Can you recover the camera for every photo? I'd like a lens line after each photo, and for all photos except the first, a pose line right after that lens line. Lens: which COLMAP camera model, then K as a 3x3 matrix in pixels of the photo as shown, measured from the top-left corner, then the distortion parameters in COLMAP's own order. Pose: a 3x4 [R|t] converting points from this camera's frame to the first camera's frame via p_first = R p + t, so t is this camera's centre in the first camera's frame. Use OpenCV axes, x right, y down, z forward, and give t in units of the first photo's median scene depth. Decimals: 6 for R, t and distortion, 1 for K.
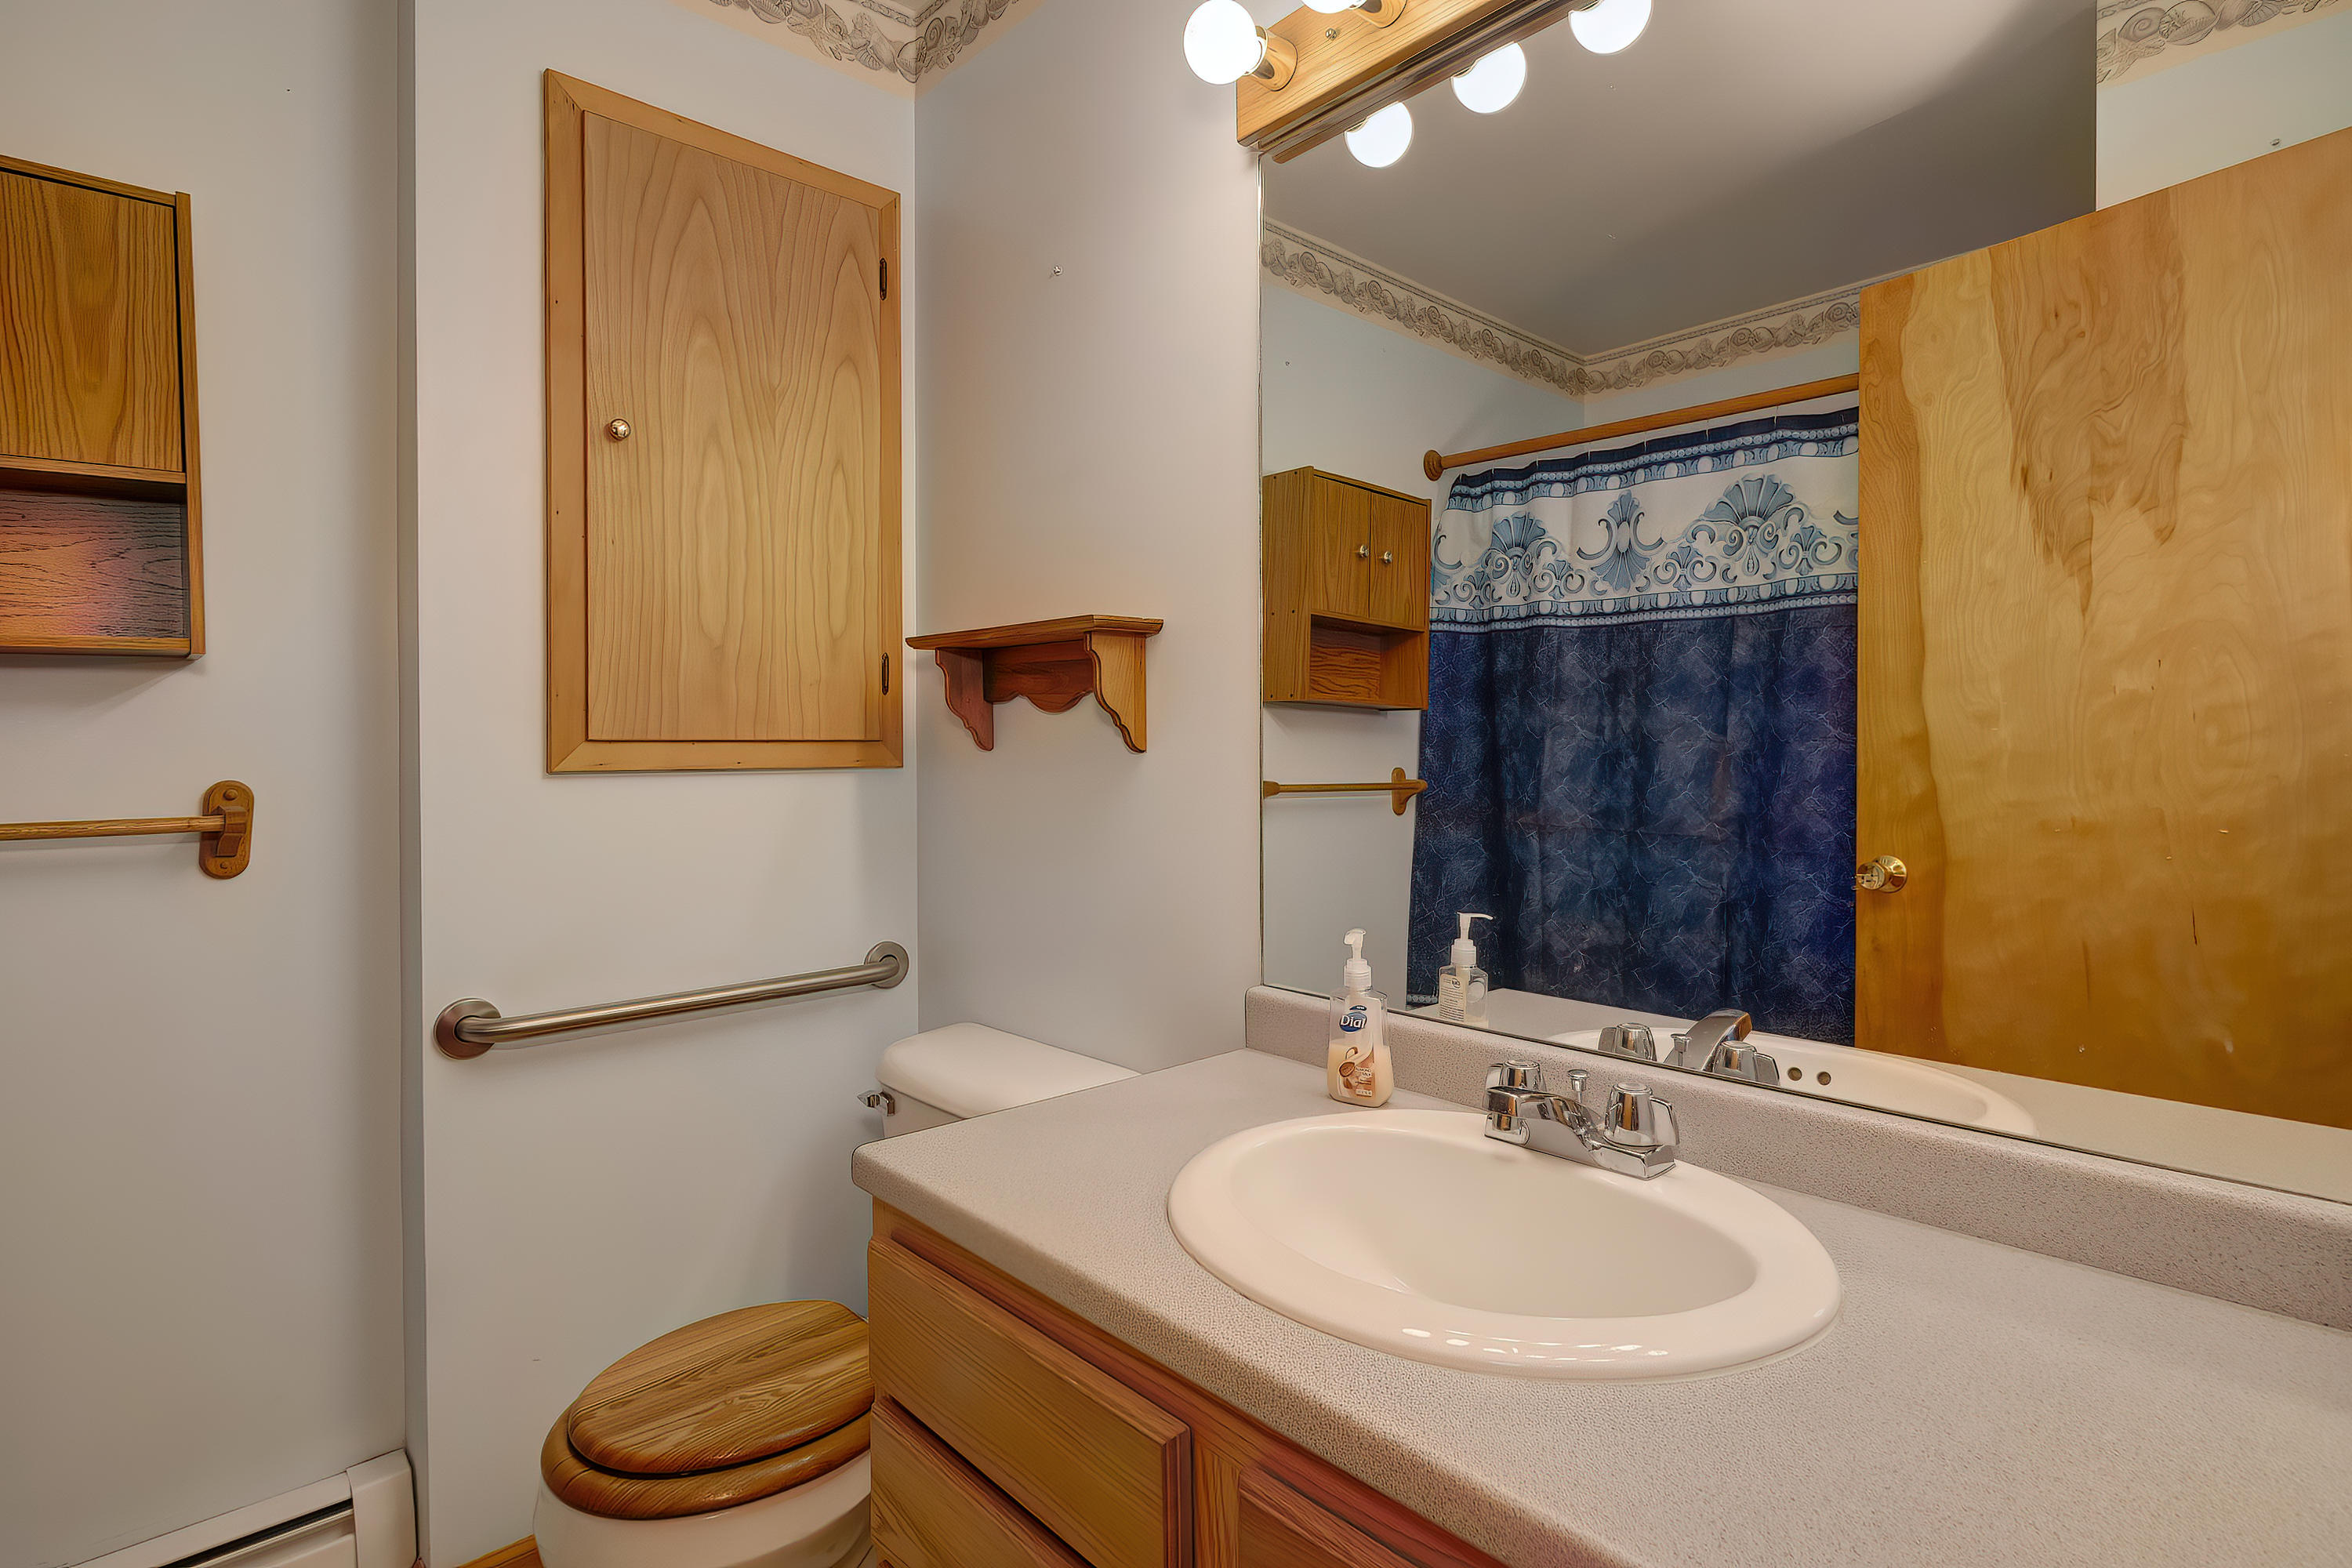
lens RADIAL K [[1166.2, 0, 1164.7], [0, 1166.2, 775.3], [0, 0, 1]] dist [-0.002753, -0.002938]
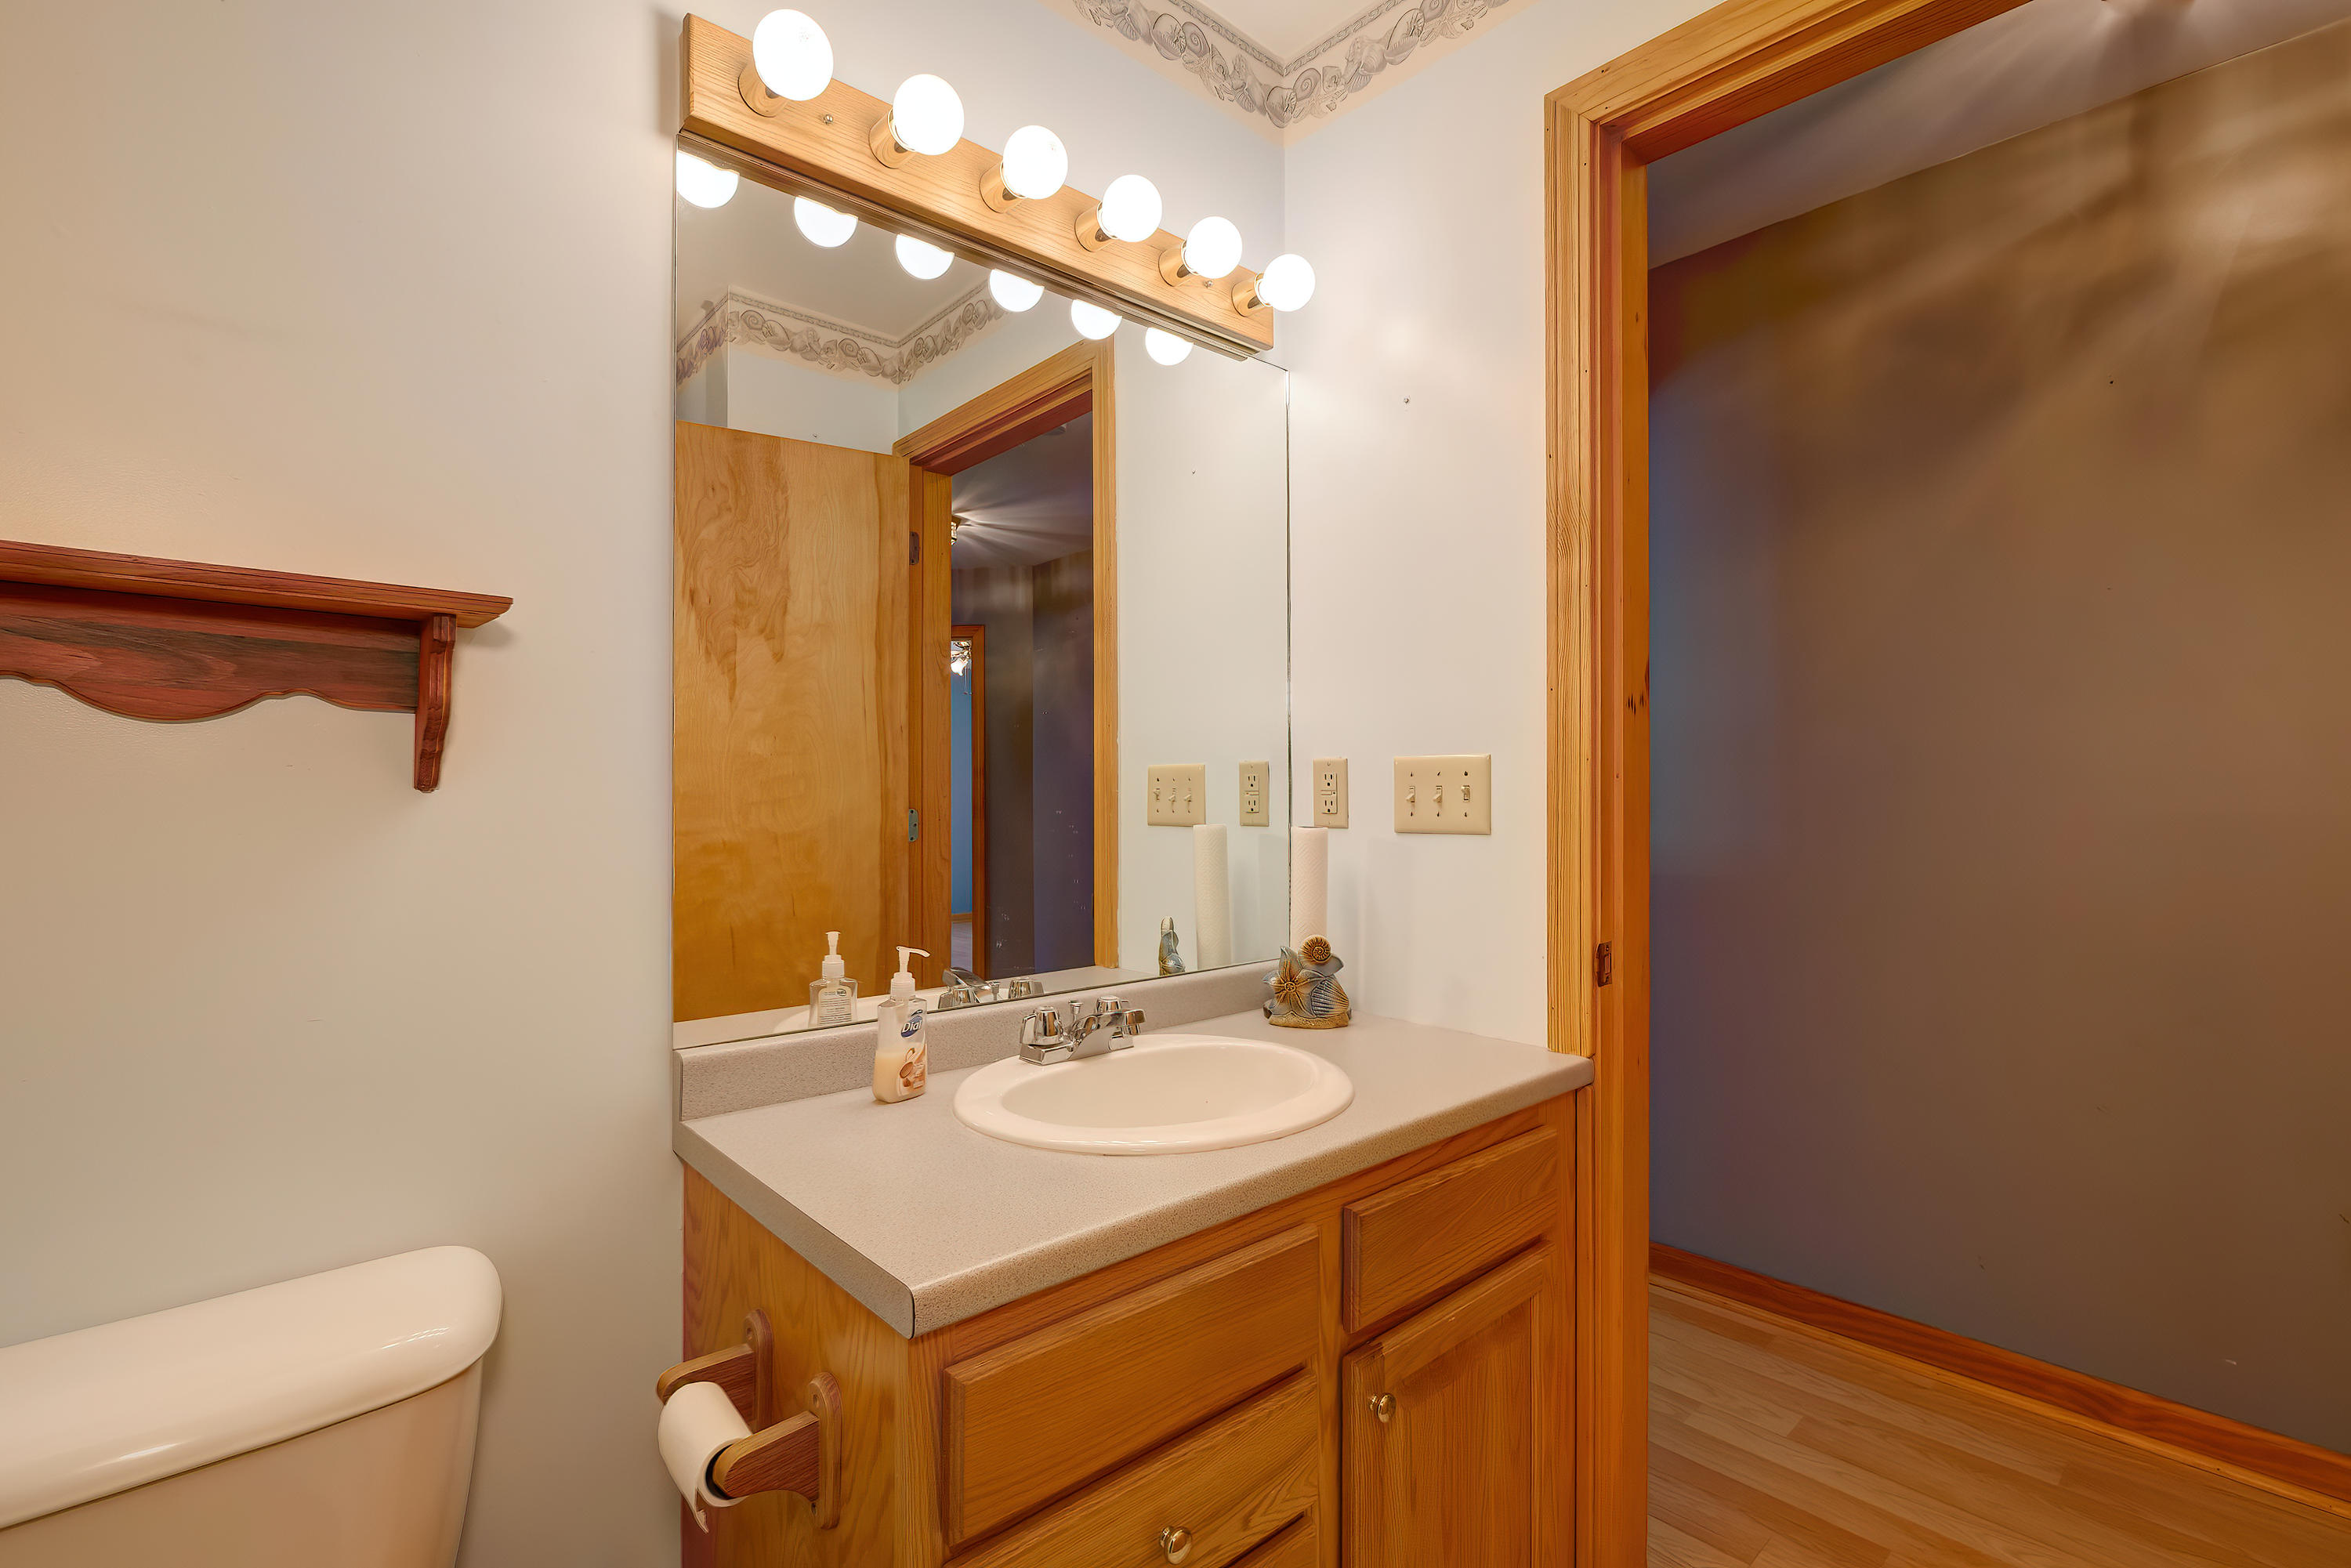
lens RADIAL K [[1053.9, 0, 1175.5], [0, 1053.9, 784.0], [0, 0, 1]] dist [0.000230, -0.000047]
pose [[0.014082, 0.017193, 0.999753, -0.537164], [0.012512, 0.999771, -0.017369, -0.004689], [-0.999823, 0.012753, 0.013863, 0.437624]]
